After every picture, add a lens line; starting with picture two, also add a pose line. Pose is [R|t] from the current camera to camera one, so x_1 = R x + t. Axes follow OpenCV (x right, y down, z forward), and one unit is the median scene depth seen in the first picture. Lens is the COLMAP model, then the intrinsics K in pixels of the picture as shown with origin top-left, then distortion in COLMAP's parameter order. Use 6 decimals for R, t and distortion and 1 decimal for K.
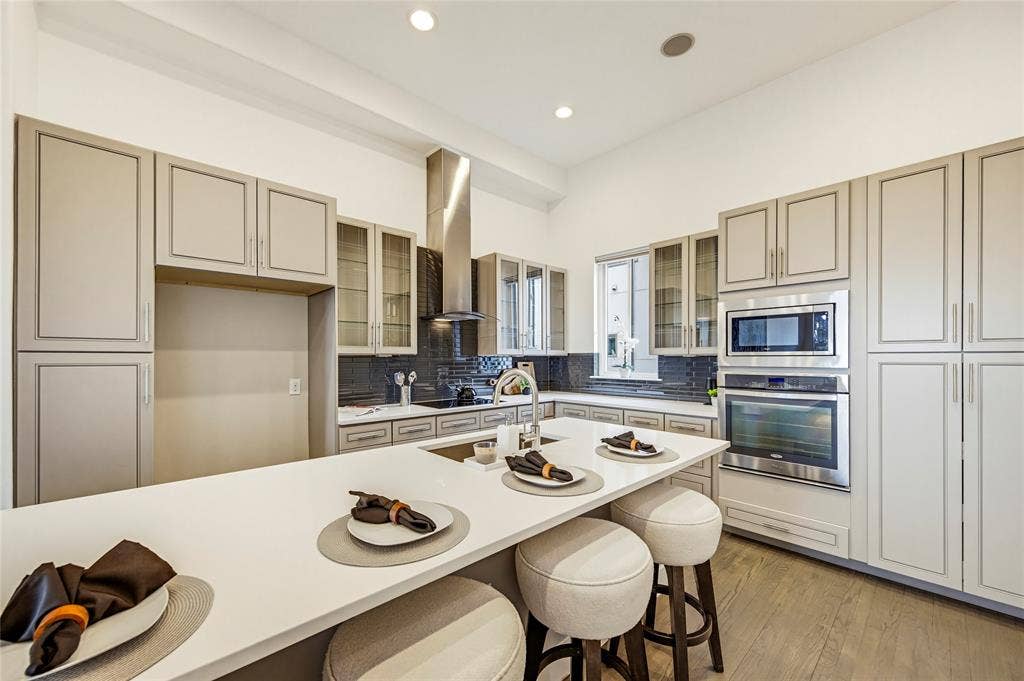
lens RADIAL K [[399.7, 0, 516.4], [0, 399.7, 357.0], [0, 0, 1]] dist [0.004245, -0.002087]
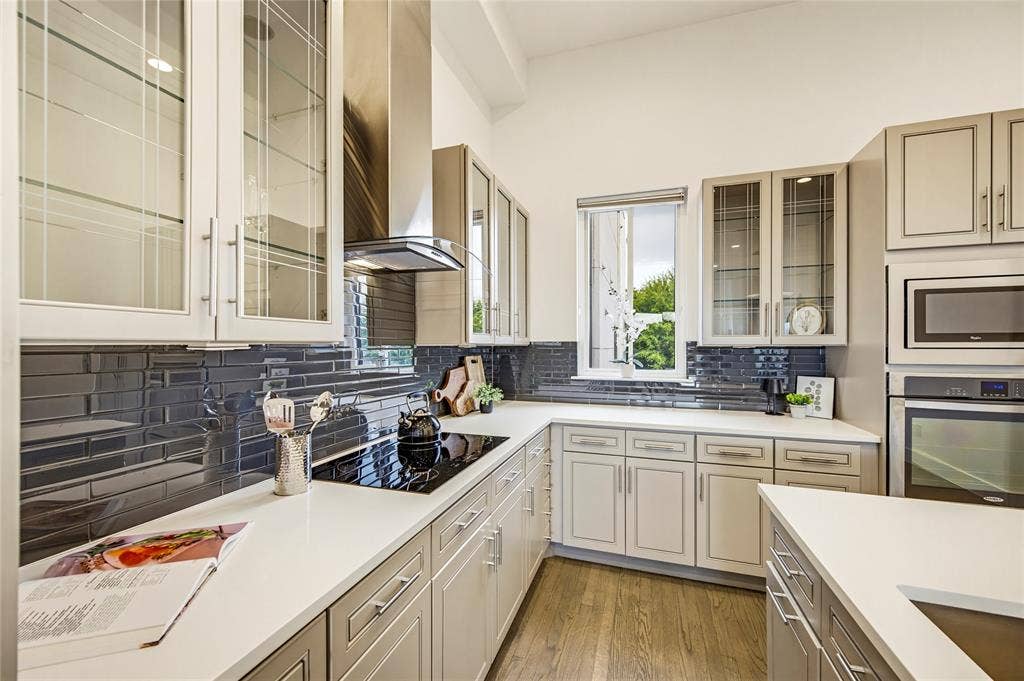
lens RADIAL K [[399.7, 0, 519.6], [0, 399.7, 343.5], [0, 0, 1]] dist [0.004245, -0.002087]
pose [[0.877151, 0.004523, 0.480194, -0.297177], [-0.002266, 0.999983, -0.005279, -0.004629], [-0.480210, 0.003543, 0.877146, 0.652769]]
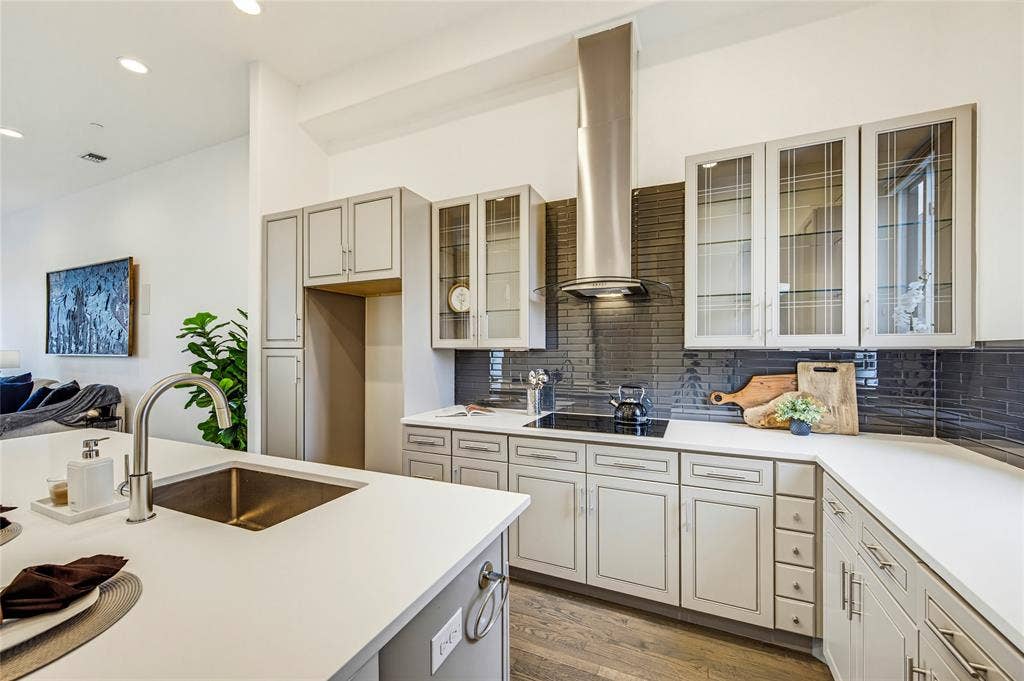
lens RADIAL K [[399.7, 0, 514.0], [0, 399.7, 350.7], [0, 0, 1]] dist [0.004245, -0.002087]
pose [[0.381424, 0.002881, -0.924396, 0.451104], [0.000949, 0.999993, 0.003508, -0.004244], [0.924400, -0.002215, 0.381419, 0.735322]]
